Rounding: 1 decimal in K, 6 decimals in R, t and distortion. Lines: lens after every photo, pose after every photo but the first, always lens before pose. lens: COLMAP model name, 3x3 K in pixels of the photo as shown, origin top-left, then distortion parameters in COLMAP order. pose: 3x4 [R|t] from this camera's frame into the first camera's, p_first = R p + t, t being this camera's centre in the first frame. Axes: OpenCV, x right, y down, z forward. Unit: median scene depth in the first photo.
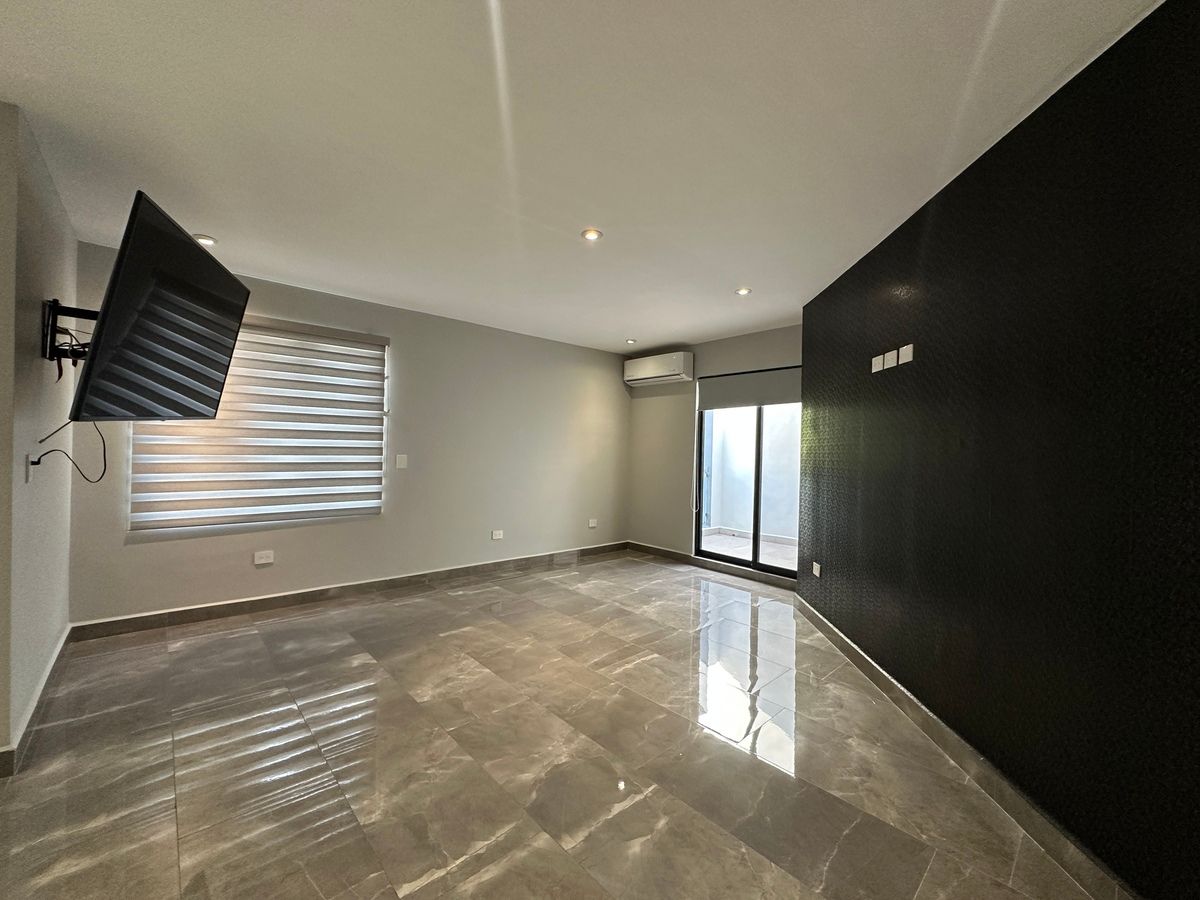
lens RADIAL K [[481.0, 0, 604.7], [0, 481.0, 444.0], [0, 0, 1]] dist [-0.006747, 0.001699]
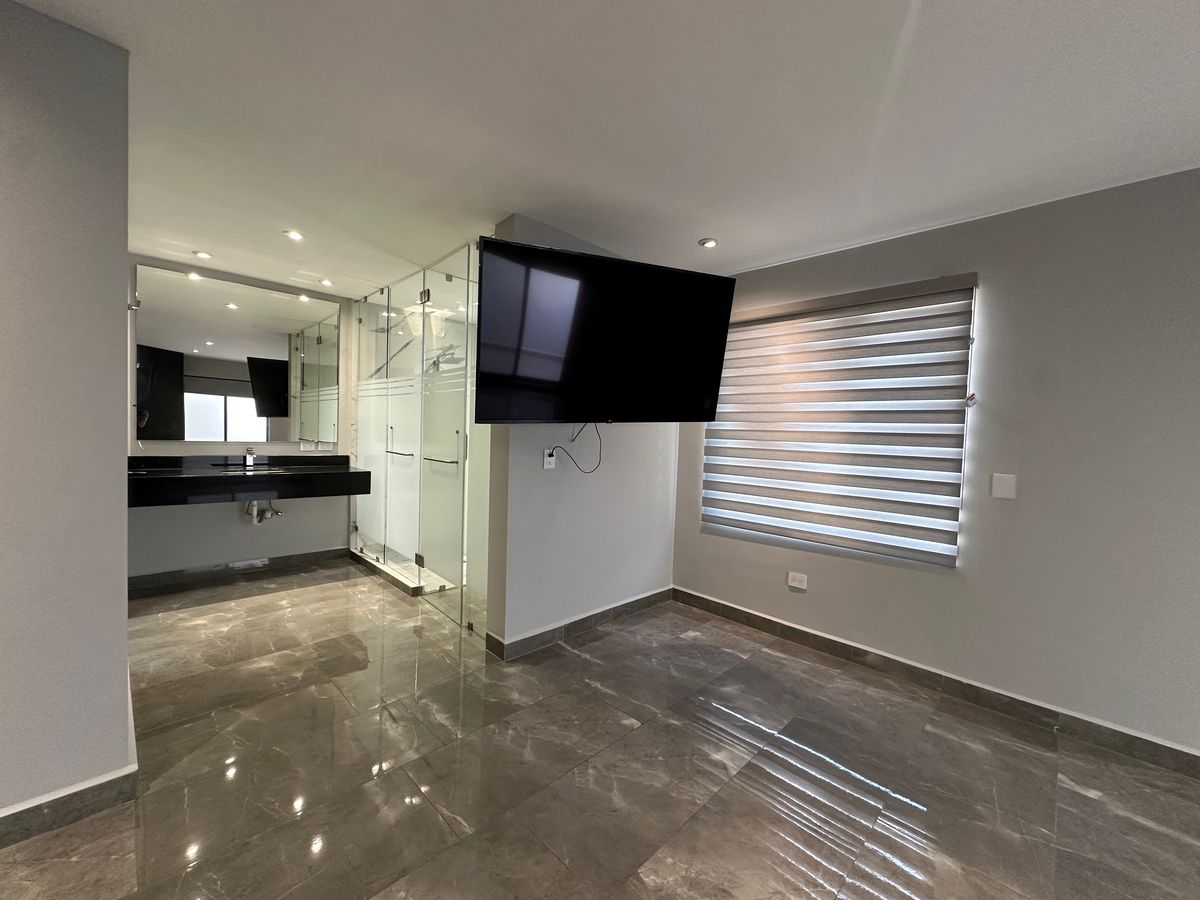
lens RADIAL K [[481.0, 0, 598.1], [0, 481.0, 451.0], [0, 0, 1]] dist [-0.006747, 0.001699]
pose [[0.036779, 0.015760, -0.999199, 0.167314], [-0.027033, 0.999525, 0.014770, 0.000484], [0.998958, 0.026468, 0.037187, 0.742905]]
